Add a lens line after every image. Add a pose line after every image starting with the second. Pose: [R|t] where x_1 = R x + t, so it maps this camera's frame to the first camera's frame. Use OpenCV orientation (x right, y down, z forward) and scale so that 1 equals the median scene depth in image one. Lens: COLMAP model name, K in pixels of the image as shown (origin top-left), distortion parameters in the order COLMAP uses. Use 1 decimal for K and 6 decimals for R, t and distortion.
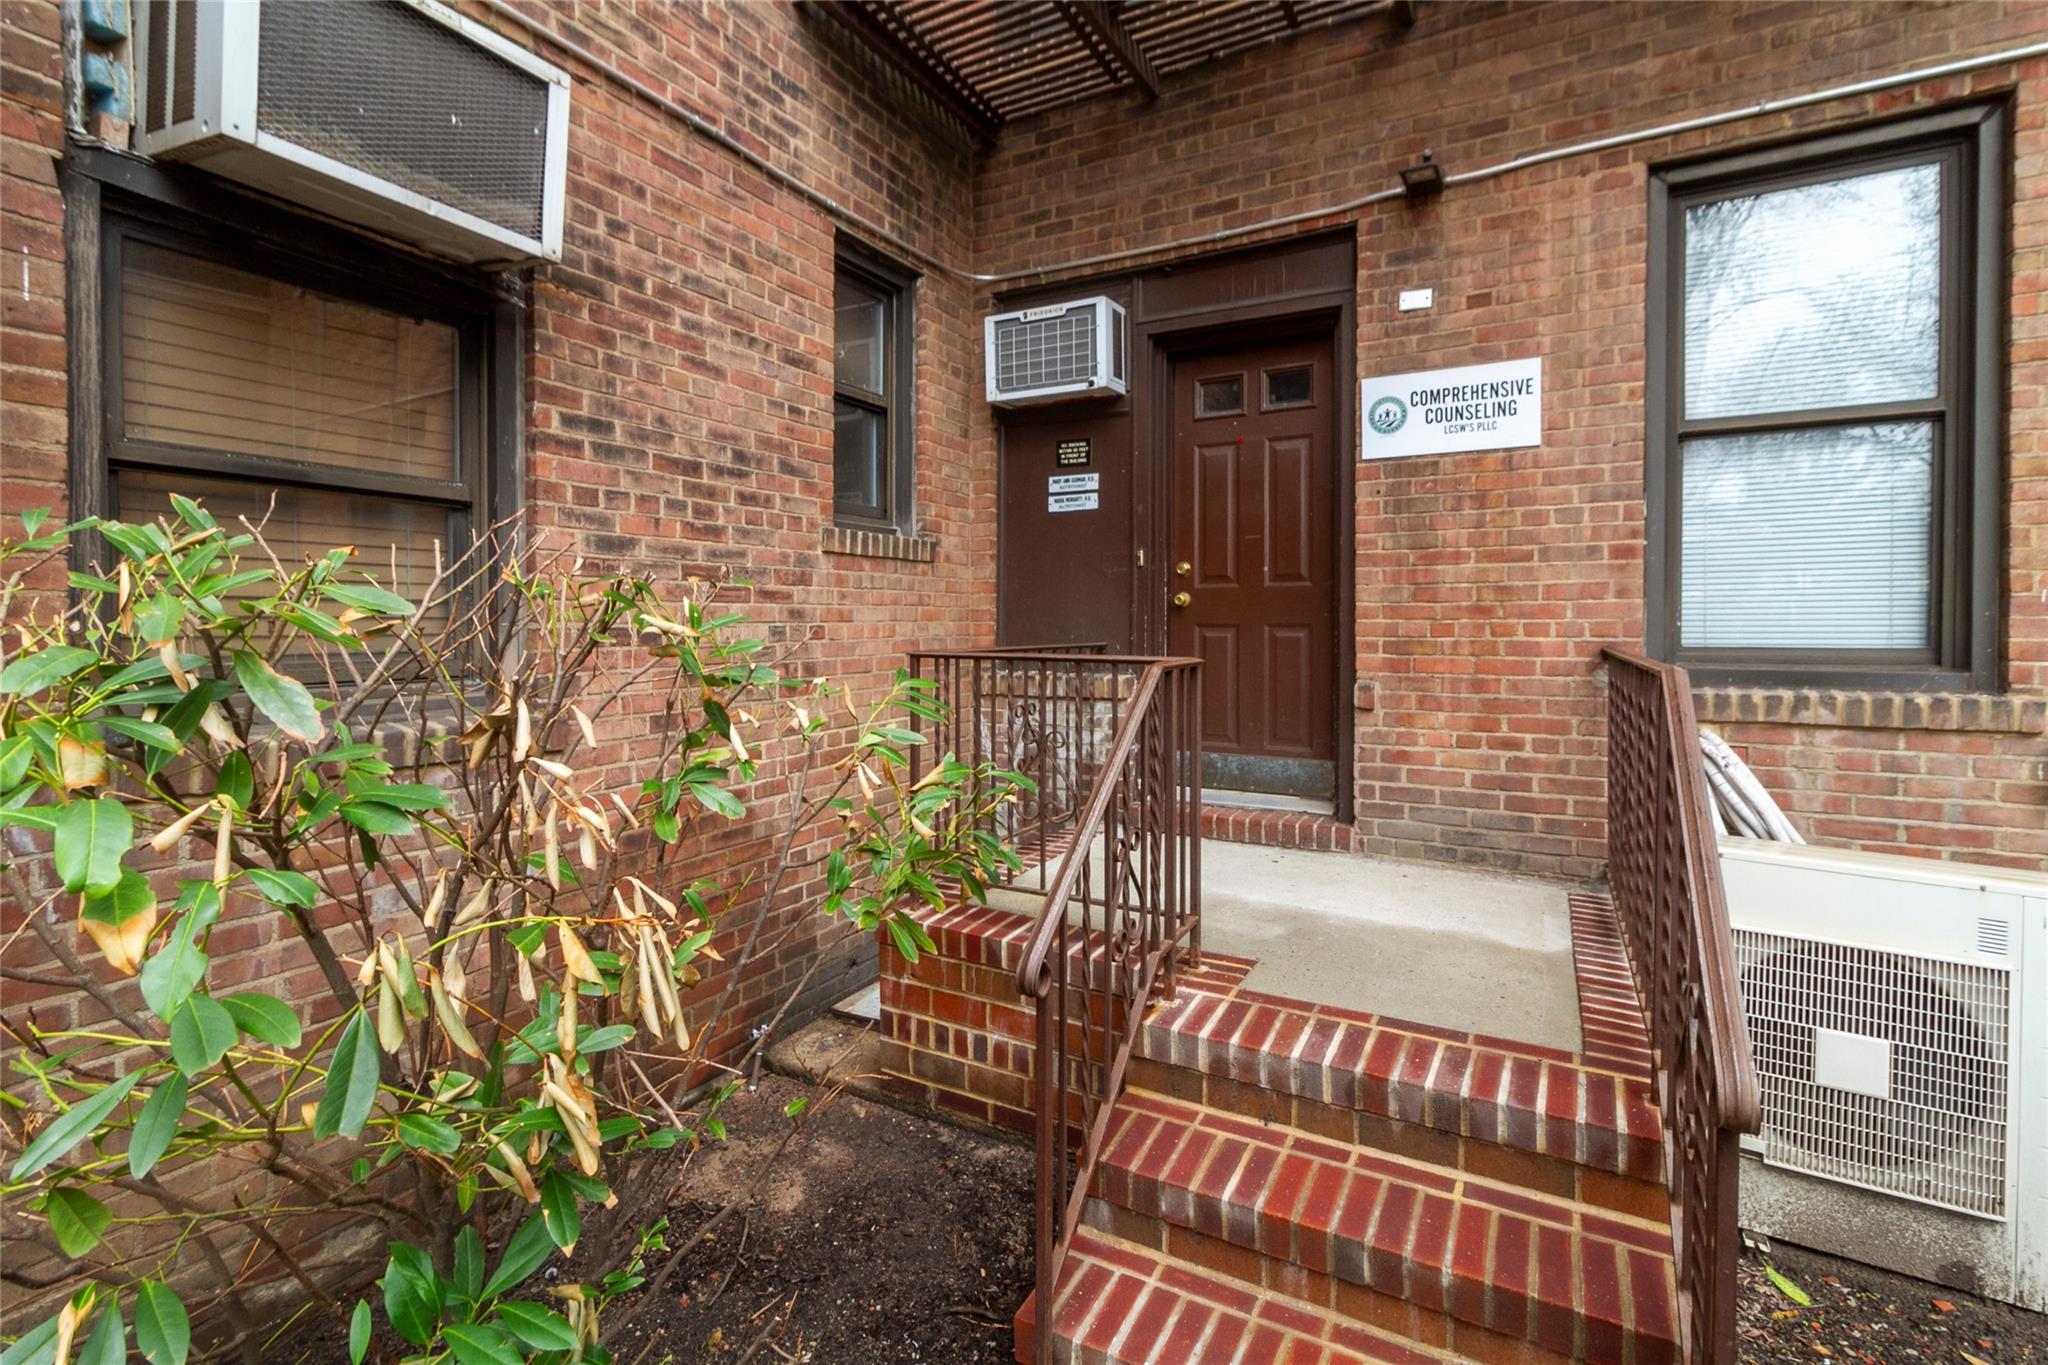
lens RADIAL K [[938.8, 0, 1011.4], [0, 938.8, 630.5], [0, 0, 1]] dist [0.005816, -0.000078]
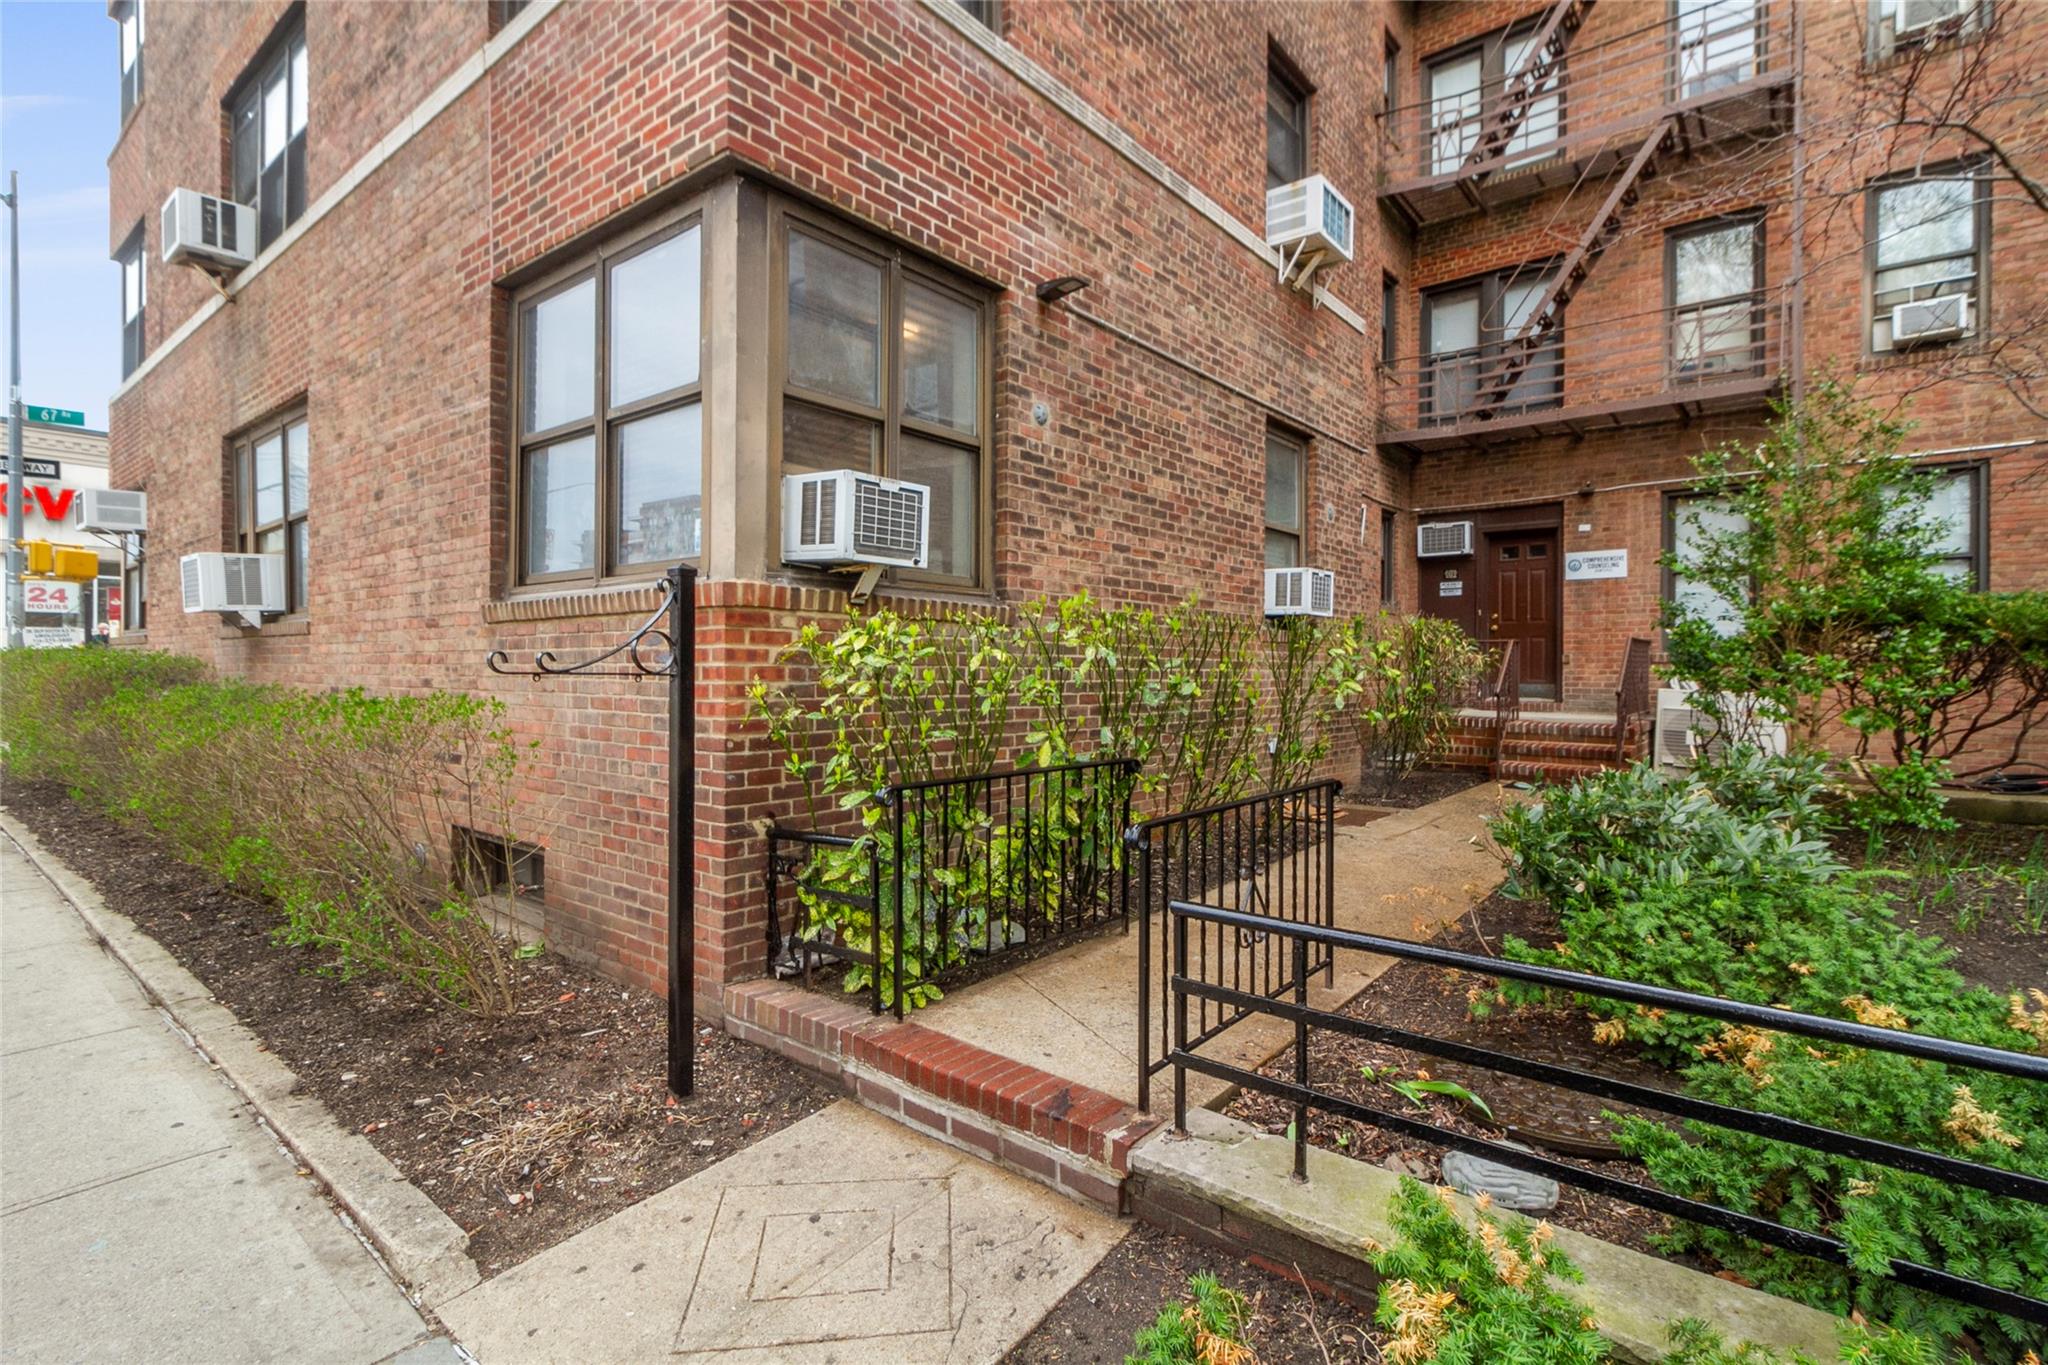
lens RADIAL K [[938.8, 0, 1022.2], [0, 938.8, 669.0], [0, 0, 1]] dist [0.005816, -0.000078]
pose [[0.985550, 0.005736, -0.169290, -0.822636], [-0.007654, 0.999914, -0.010682, 0.147754], [0.169215, 0.011823, 0.985508, -2.239932]]
